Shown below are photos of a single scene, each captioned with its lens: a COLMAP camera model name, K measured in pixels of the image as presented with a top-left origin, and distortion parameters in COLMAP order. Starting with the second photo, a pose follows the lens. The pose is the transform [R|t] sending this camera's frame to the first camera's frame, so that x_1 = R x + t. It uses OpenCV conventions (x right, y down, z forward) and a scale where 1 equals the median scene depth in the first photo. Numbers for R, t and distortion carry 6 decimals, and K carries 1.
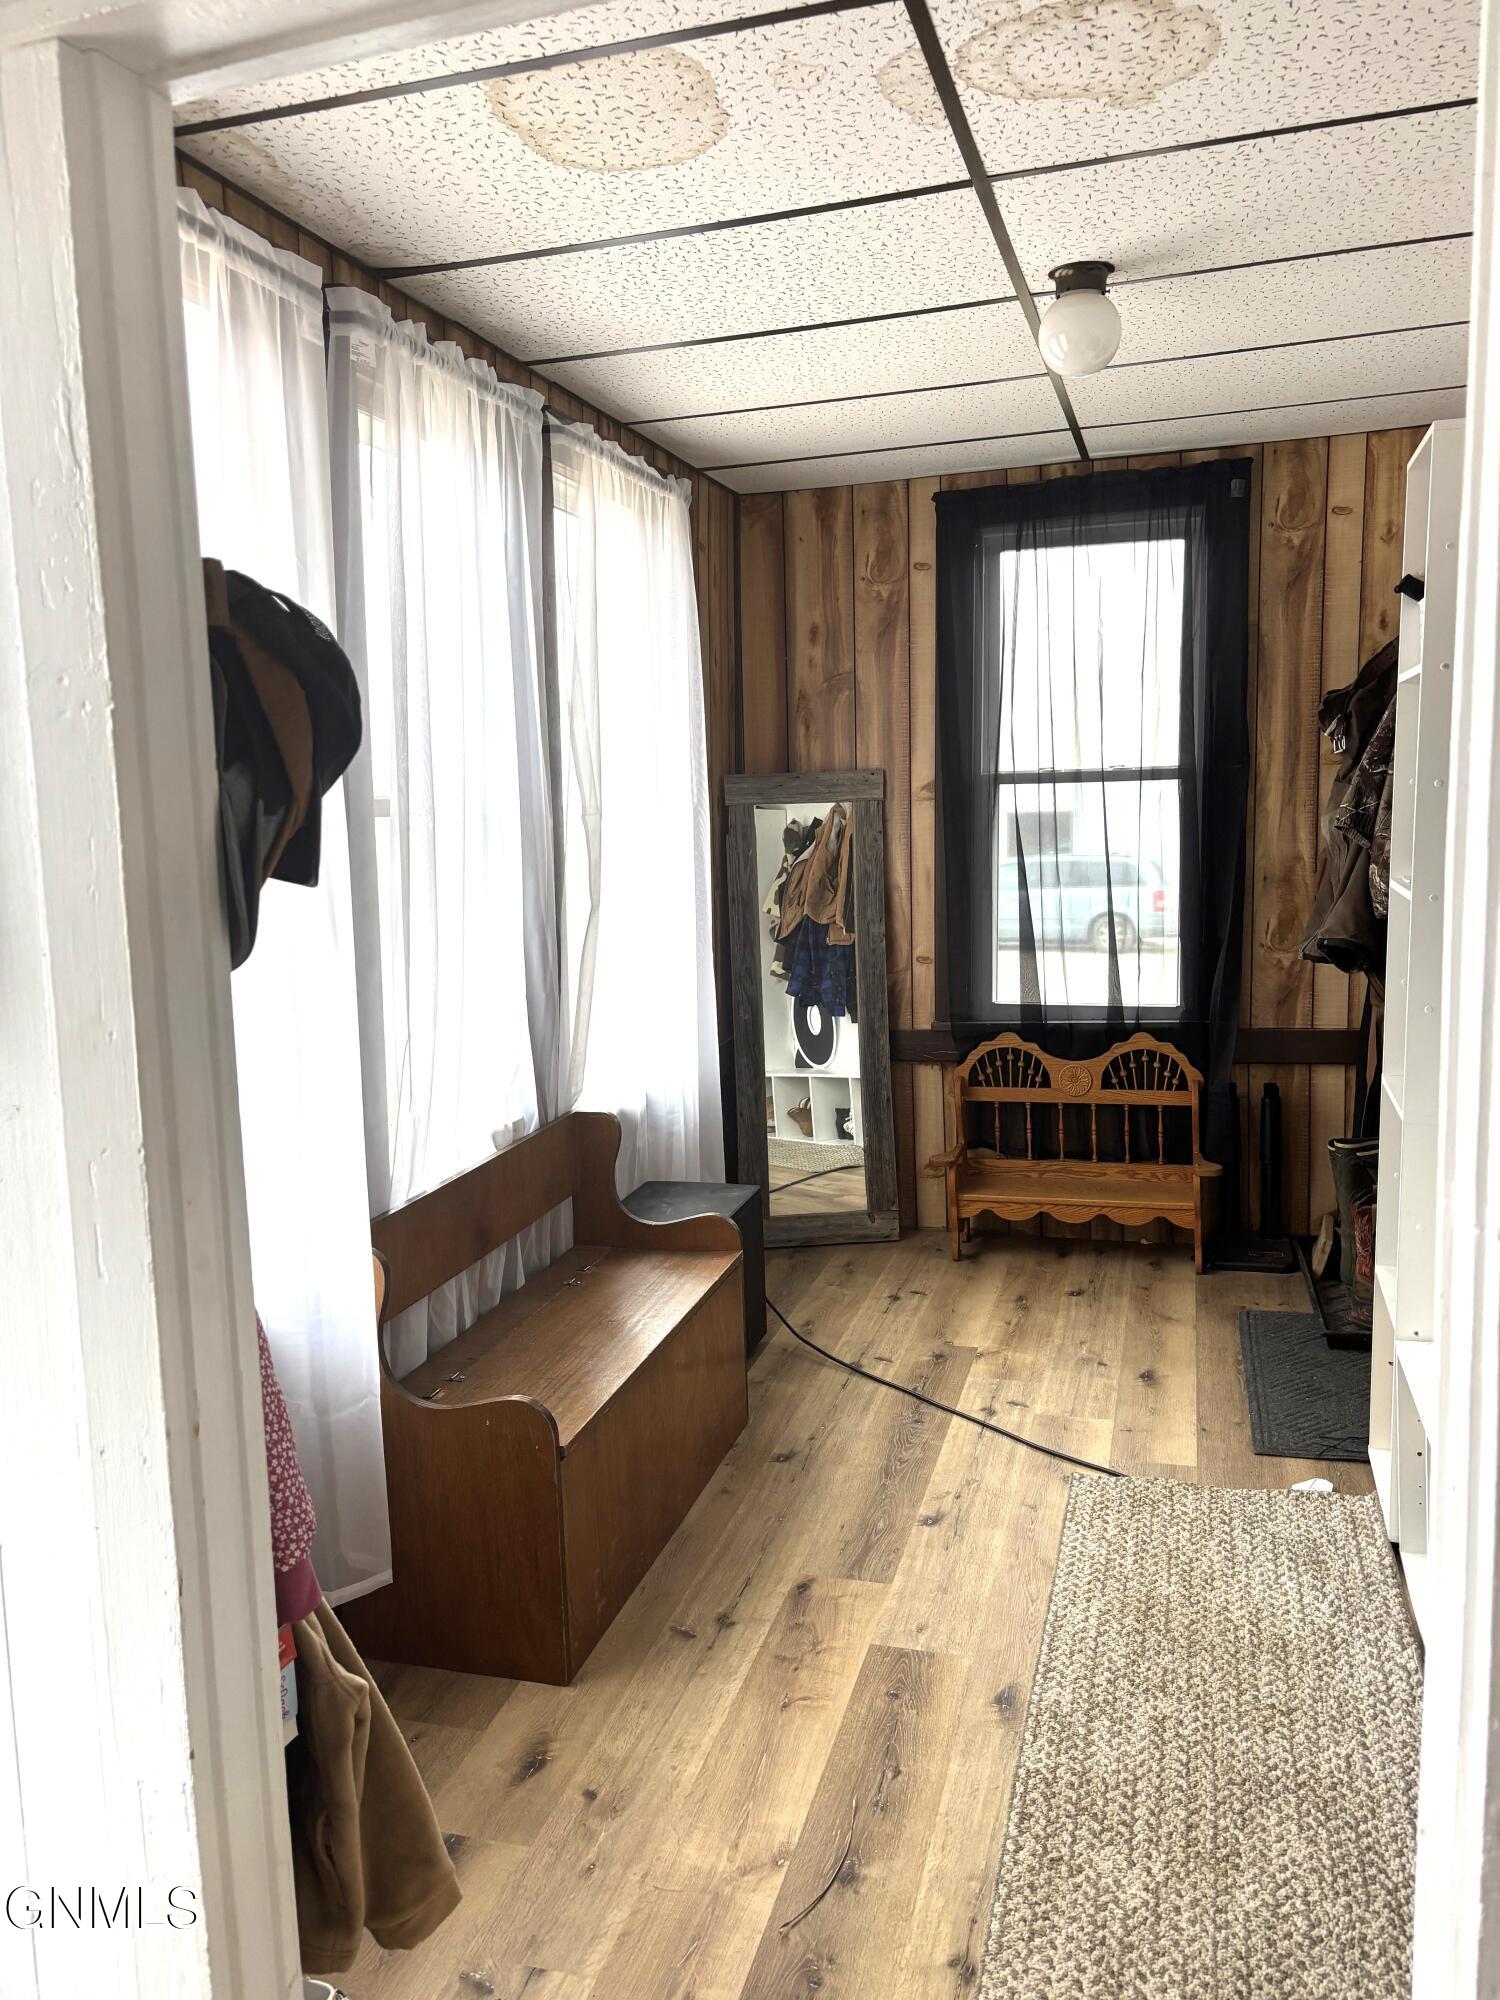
lens RADIAL K [[1509.5, 0, 750.0], [0, 1509.5, 1000.0], [0, 0, 1]] dist [0.003627, 0.001454]
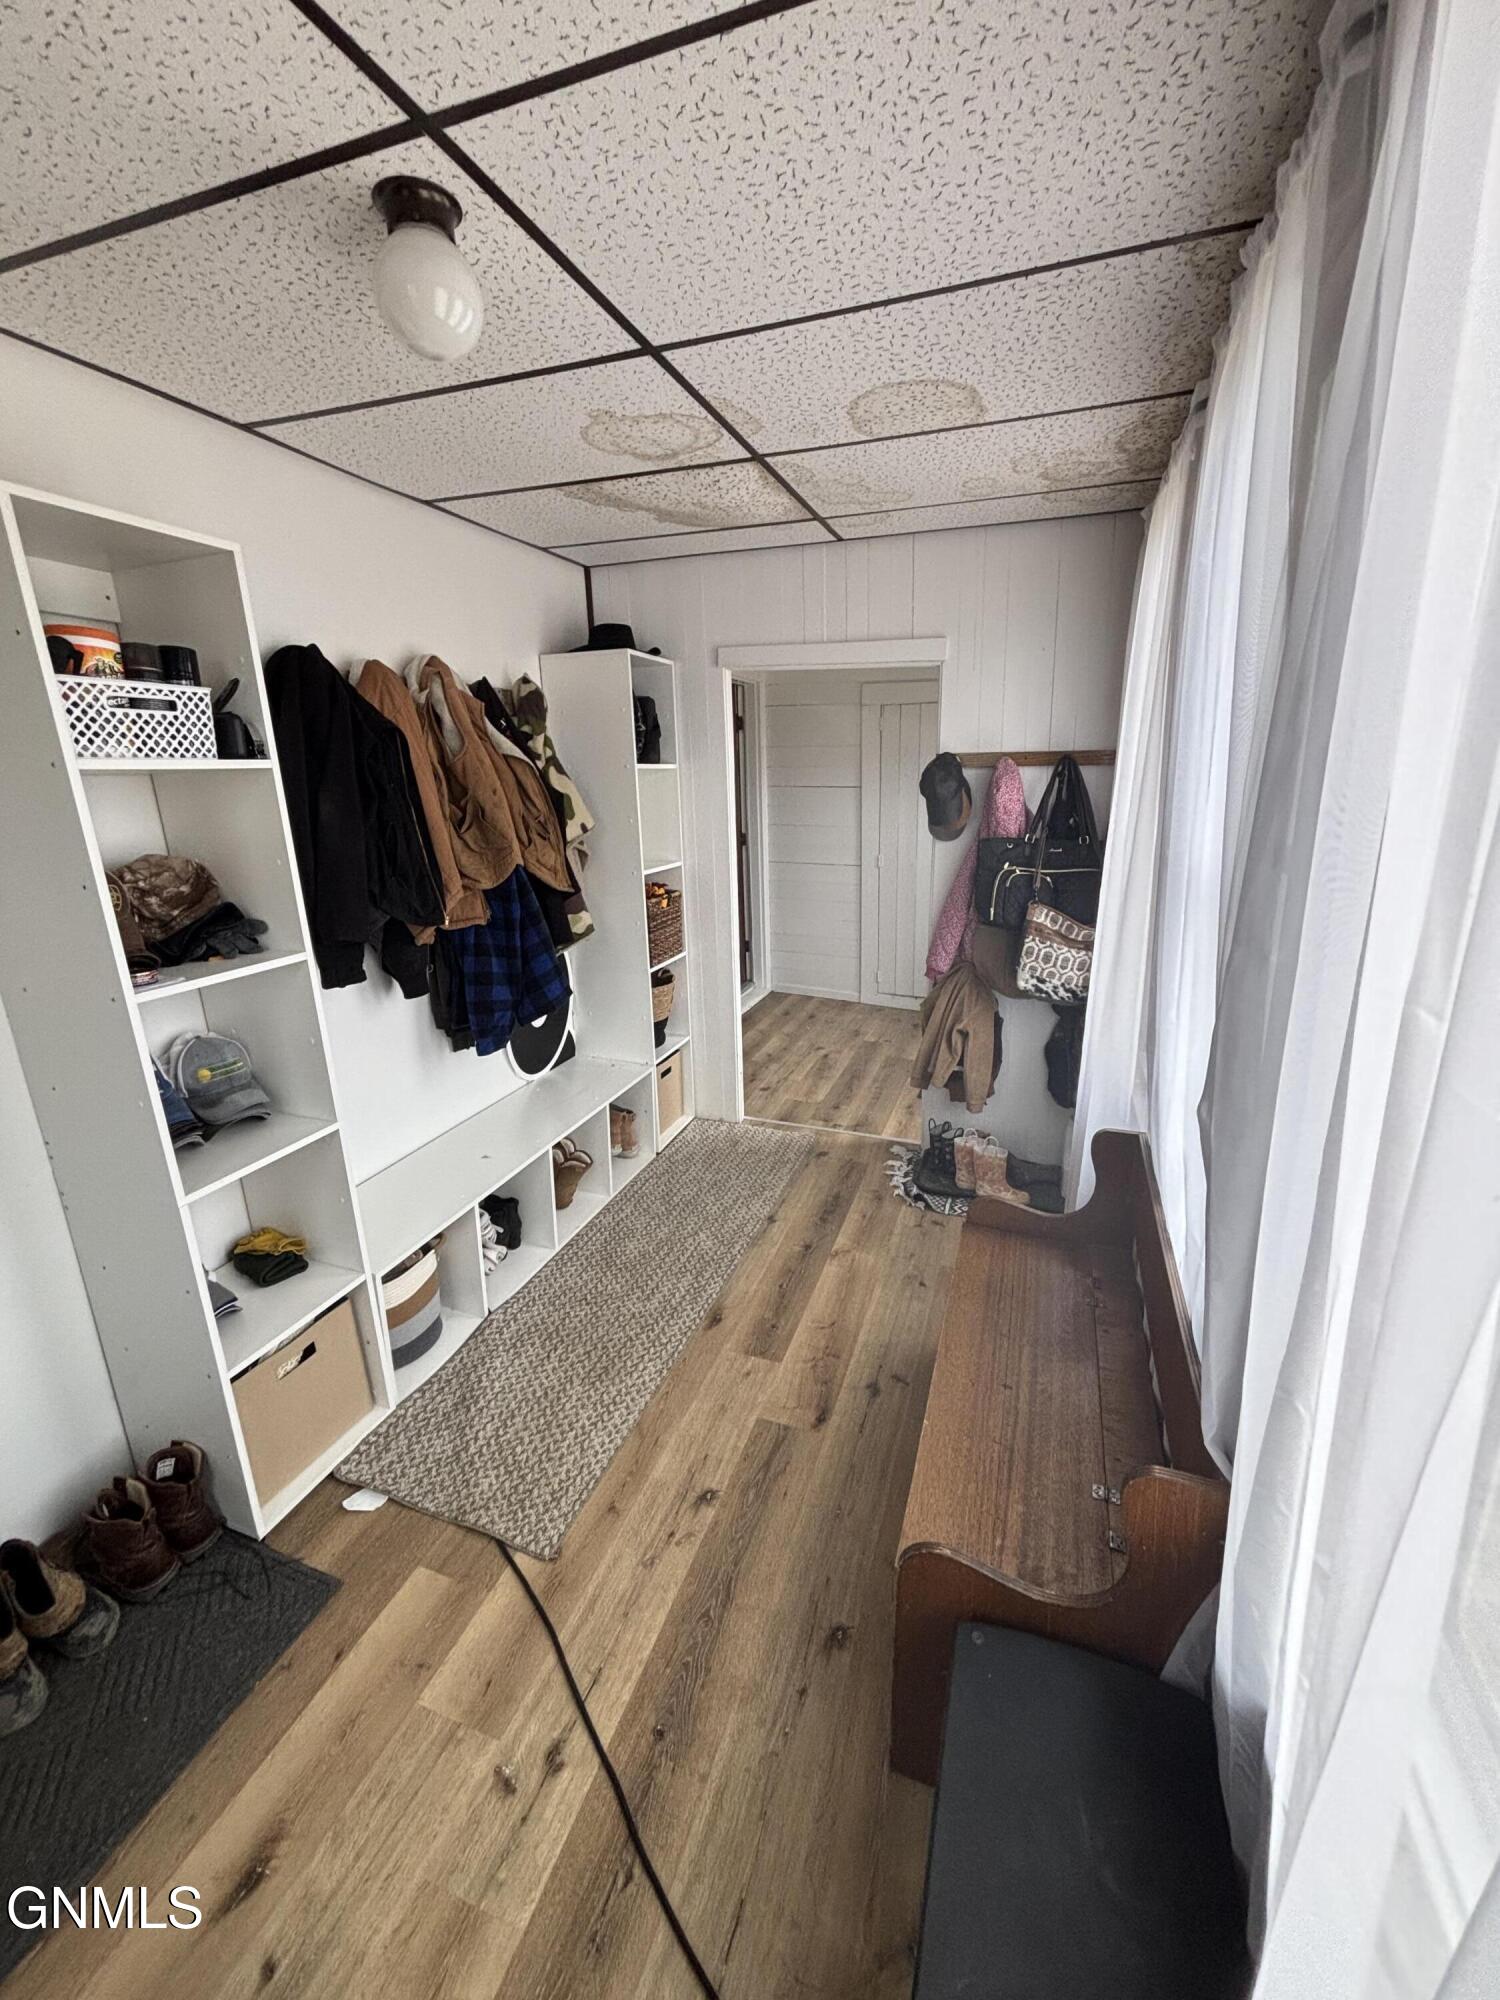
lens RADIAL K [[802.6, 0, 758.6], [0, 802.6, 992.9], [0, 0, 1]] dist [0.001025, -0.000074]
pose [[-0.997146, 0.029692, 0.069419, 0.027842], [0.055296, 0.913229, 0.403676, -0.256501], [-0.051409, 0.406362, -0.912265, 1.440383]]
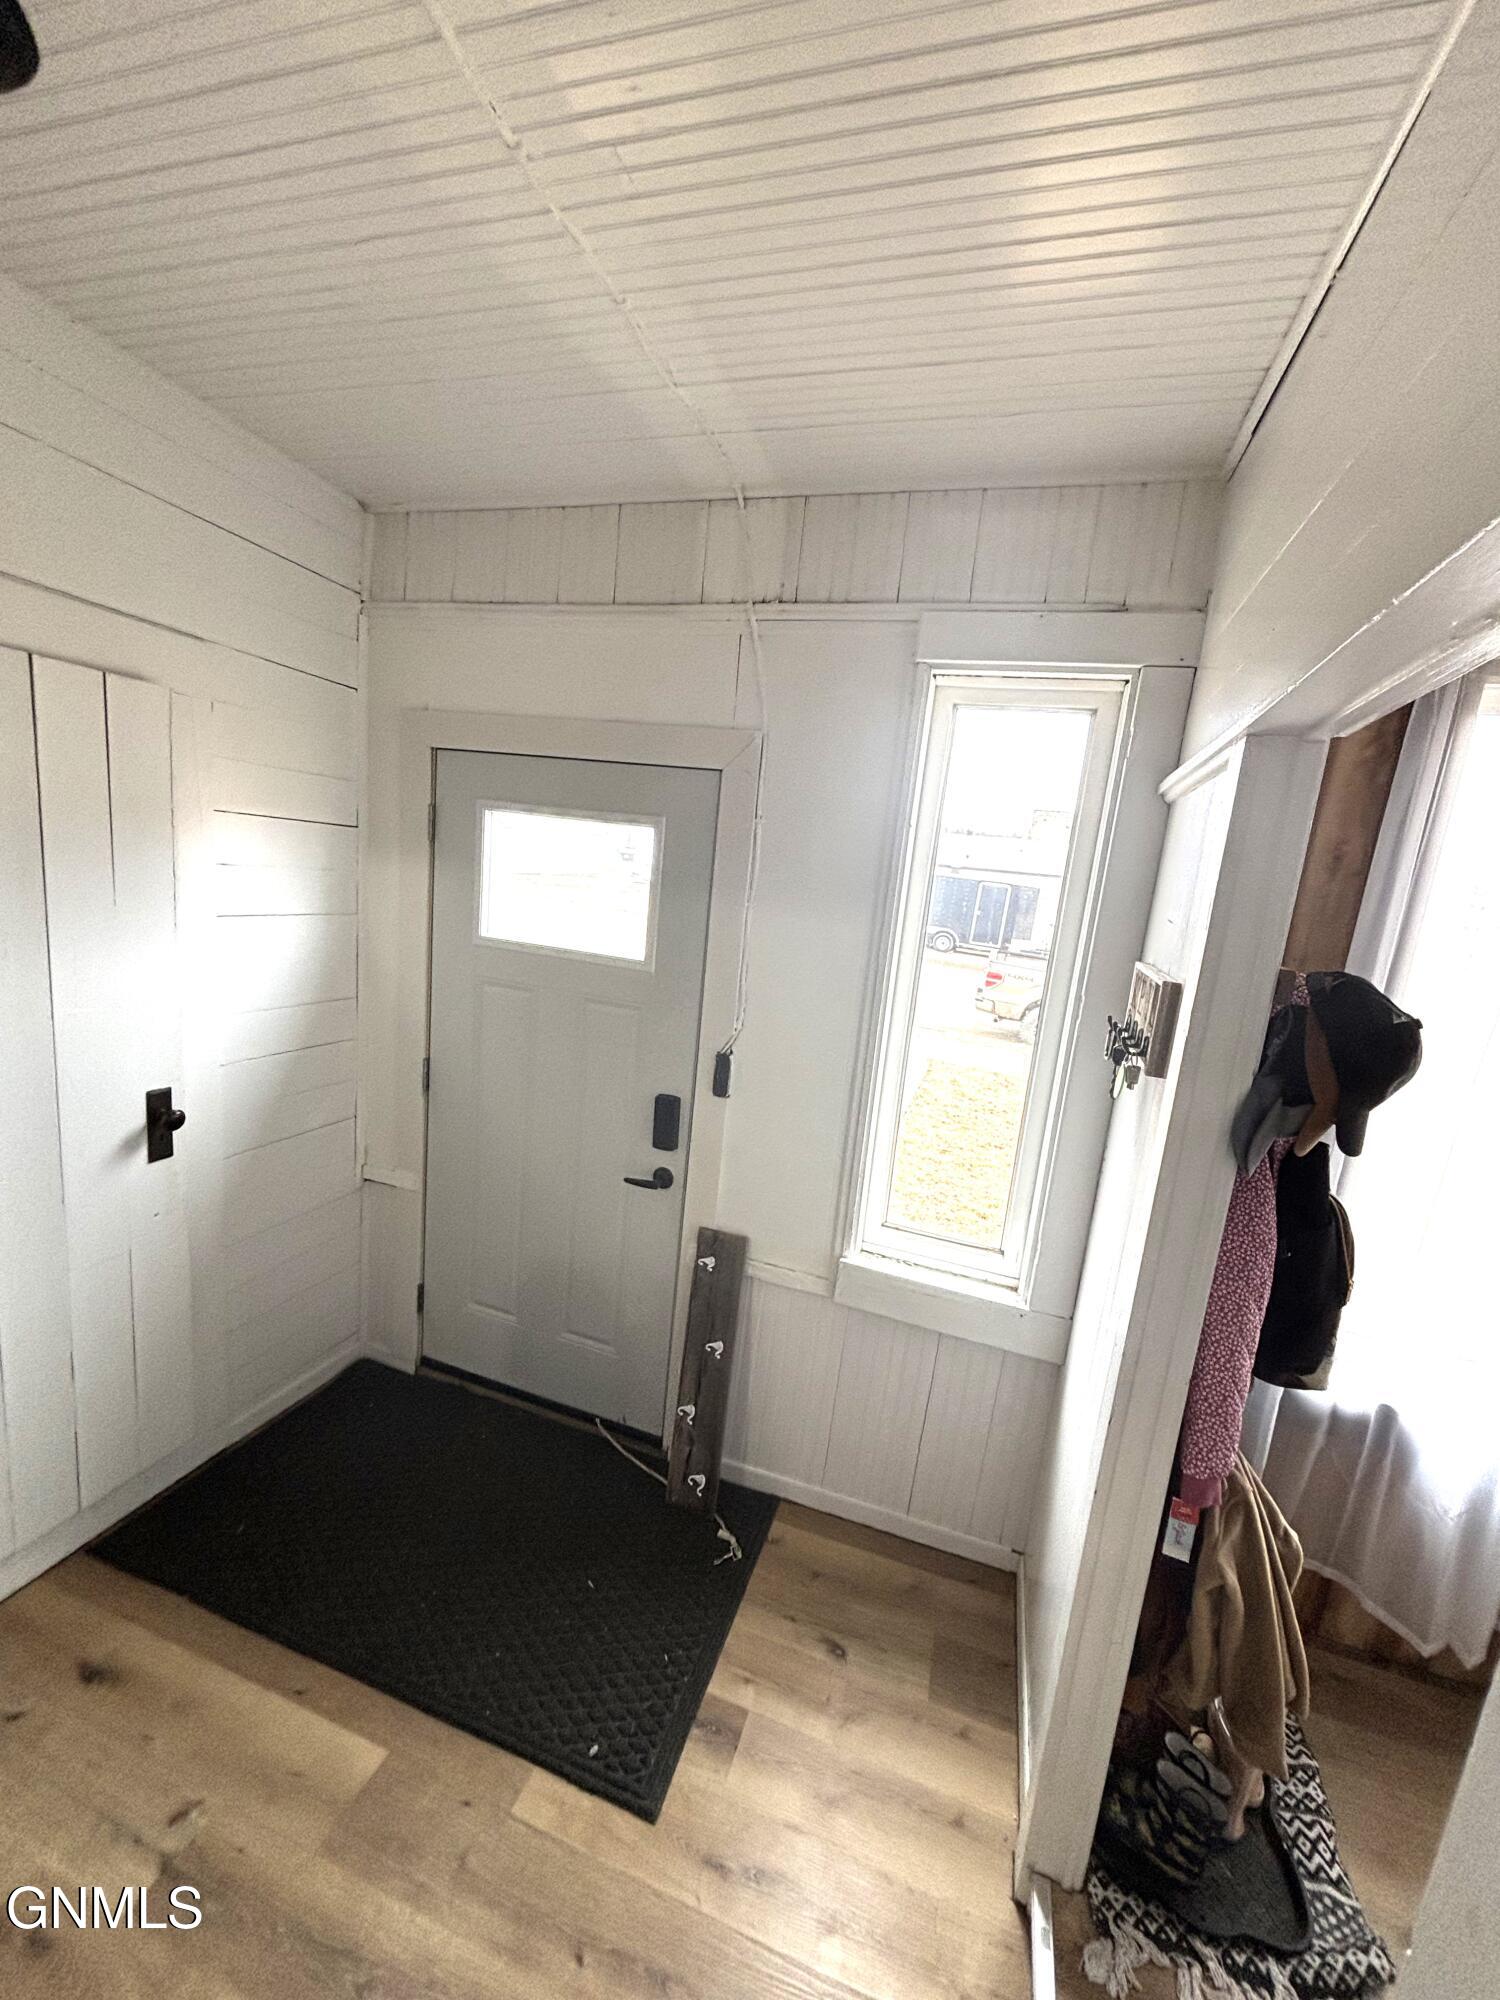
lens RADIAL K [[802.6, 0, 758.6], [0, 802.6, 992.9], [0, 0, 1]] dist [0.001025, -0.000074]
pose [[-0.022368, 0.187890, -0.981935, 0.253291], [-0.240629, 0.952295, 0.187700, -0.111275], [0.970359, 0.240481, 0.023911, 0.119803]]
